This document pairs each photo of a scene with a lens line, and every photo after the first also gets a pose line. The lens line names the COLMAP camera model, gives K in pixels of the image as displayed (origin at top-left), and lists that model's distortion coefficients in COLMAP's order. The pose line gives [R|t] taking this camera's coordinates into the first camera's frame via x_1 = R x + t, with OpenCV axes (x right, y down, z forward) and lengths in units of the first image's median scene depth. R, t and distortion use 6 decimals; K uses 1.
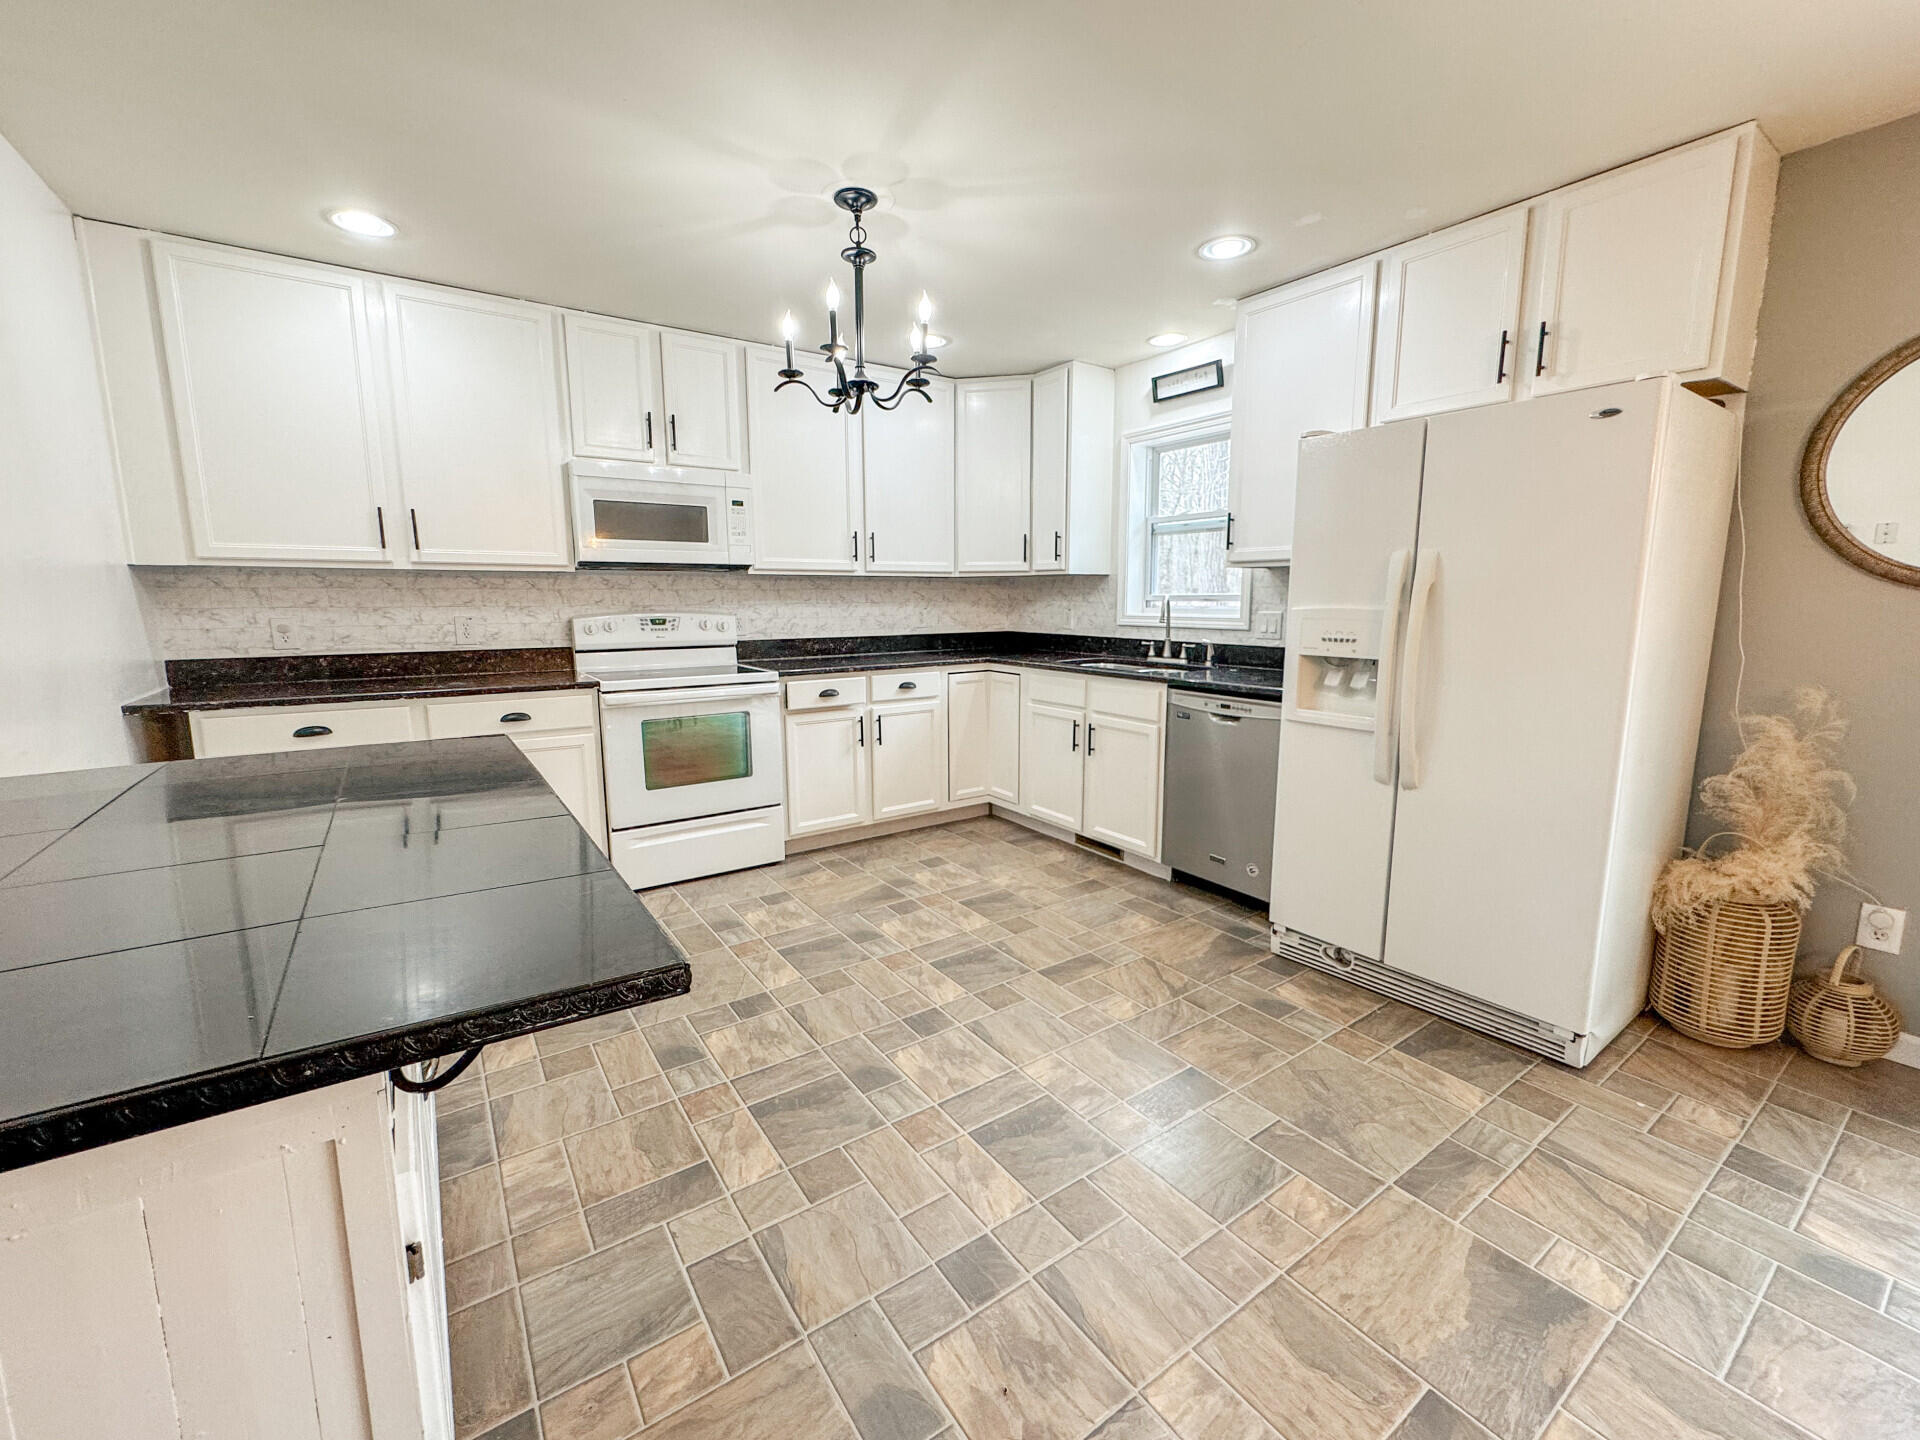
lens RADIAL K [[784.7, 0, 967.6], [0, 784.7, 713.4], [0, 0, 1]] dist [-0.005376, 0.000798]
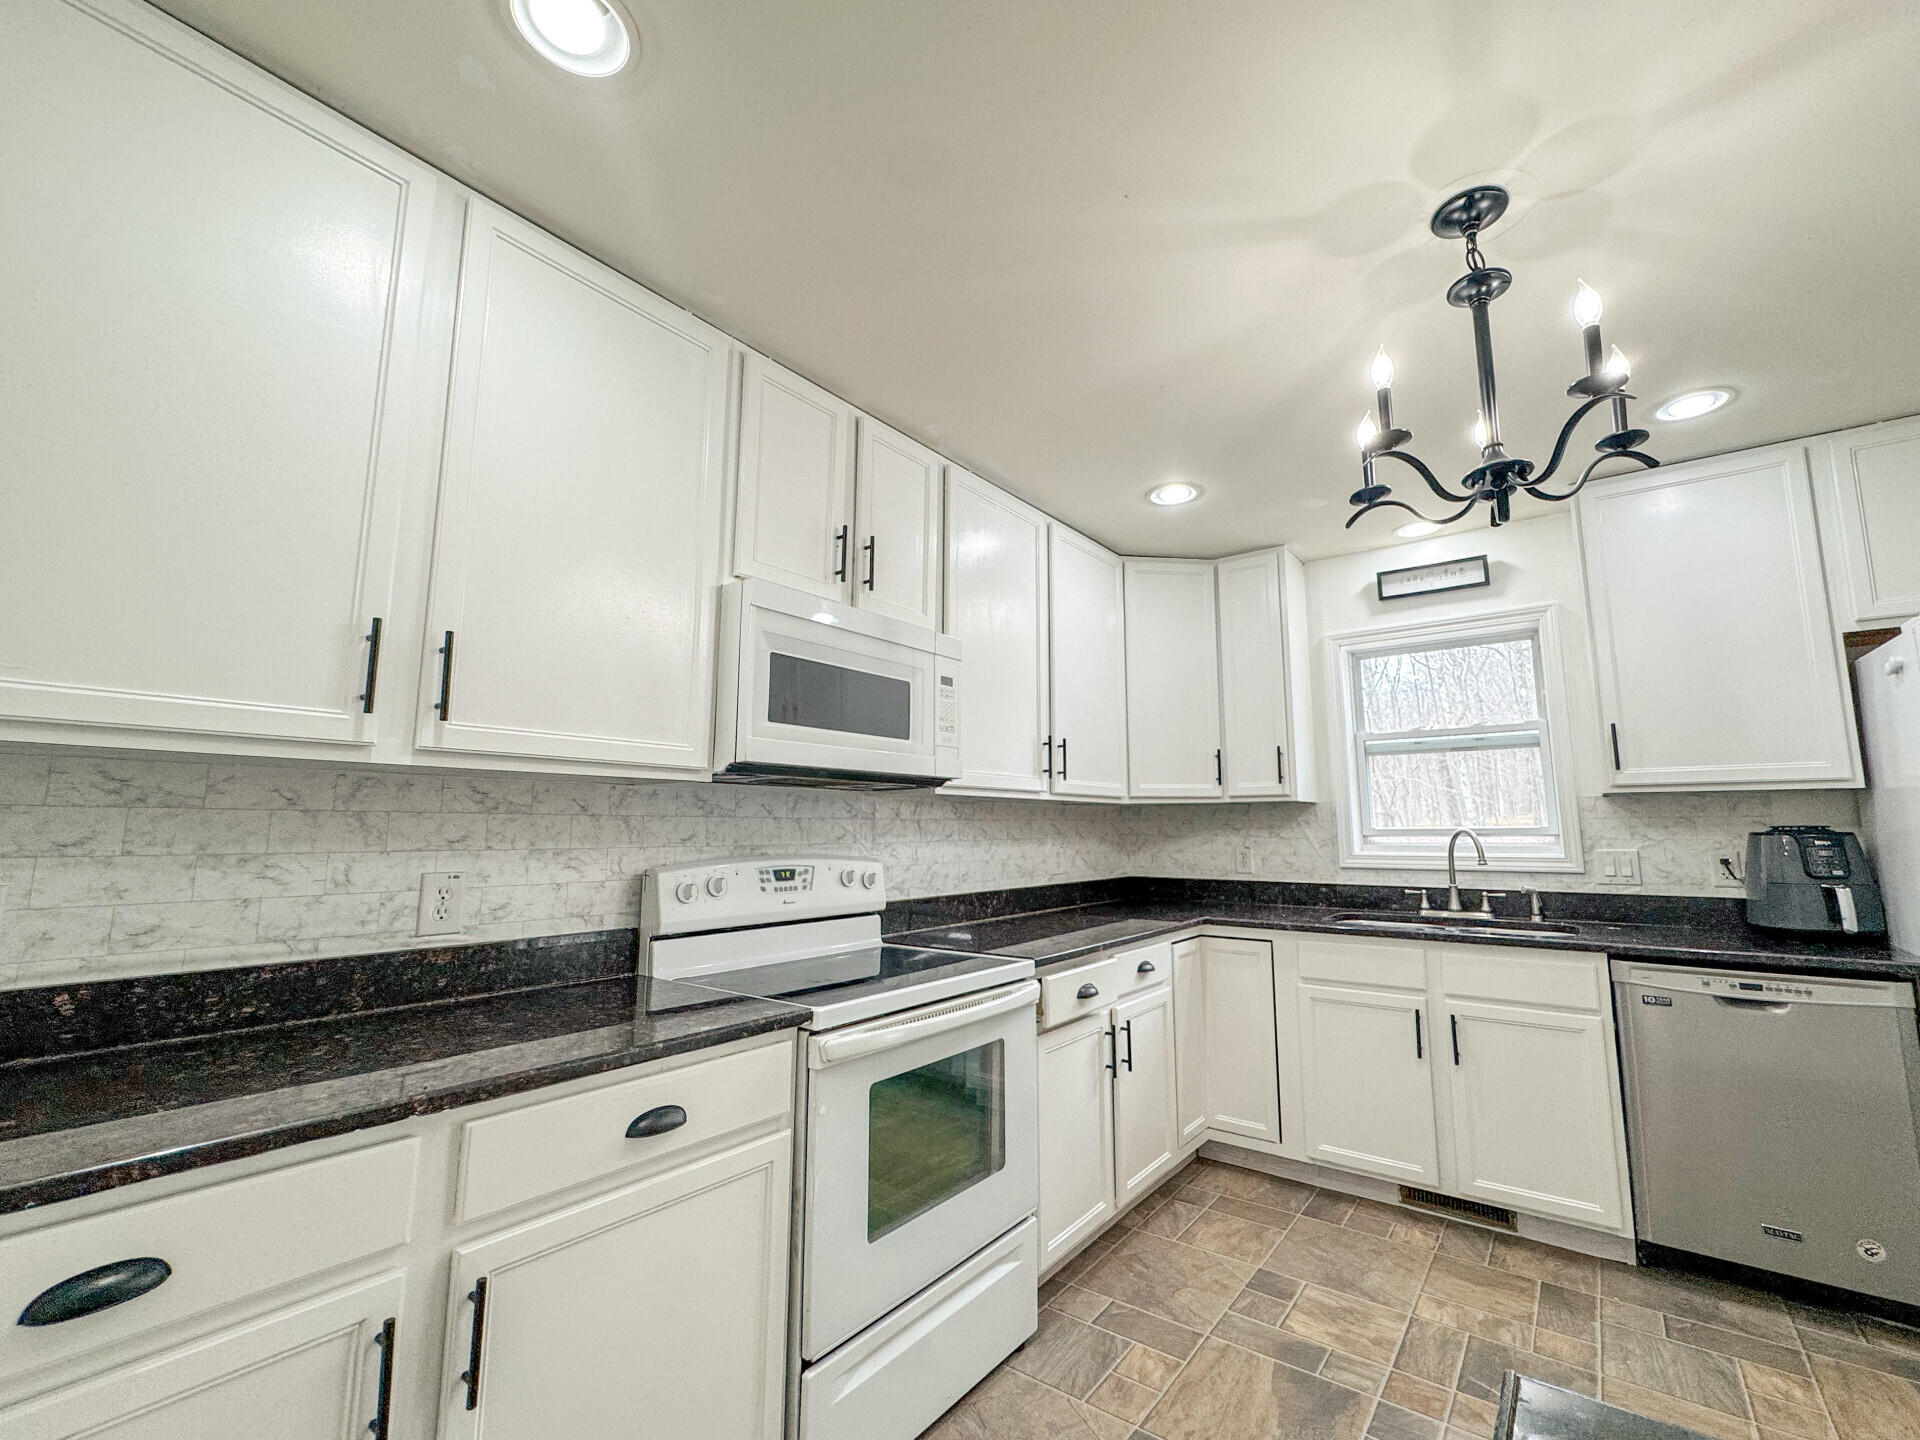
lens RADIAL K [[784.7, 0, 952.1], [0, 784.7, 719.3], [0, 0, 1]] dist [-0.005376, 0.000798]
pose [[0.950047, 0.044077, 0.308980, -0.474258], [0.045807, 0.959566, -0.277733, -0.064142], [-0.308728, 0.278013, 0.909613, 0.432551]]
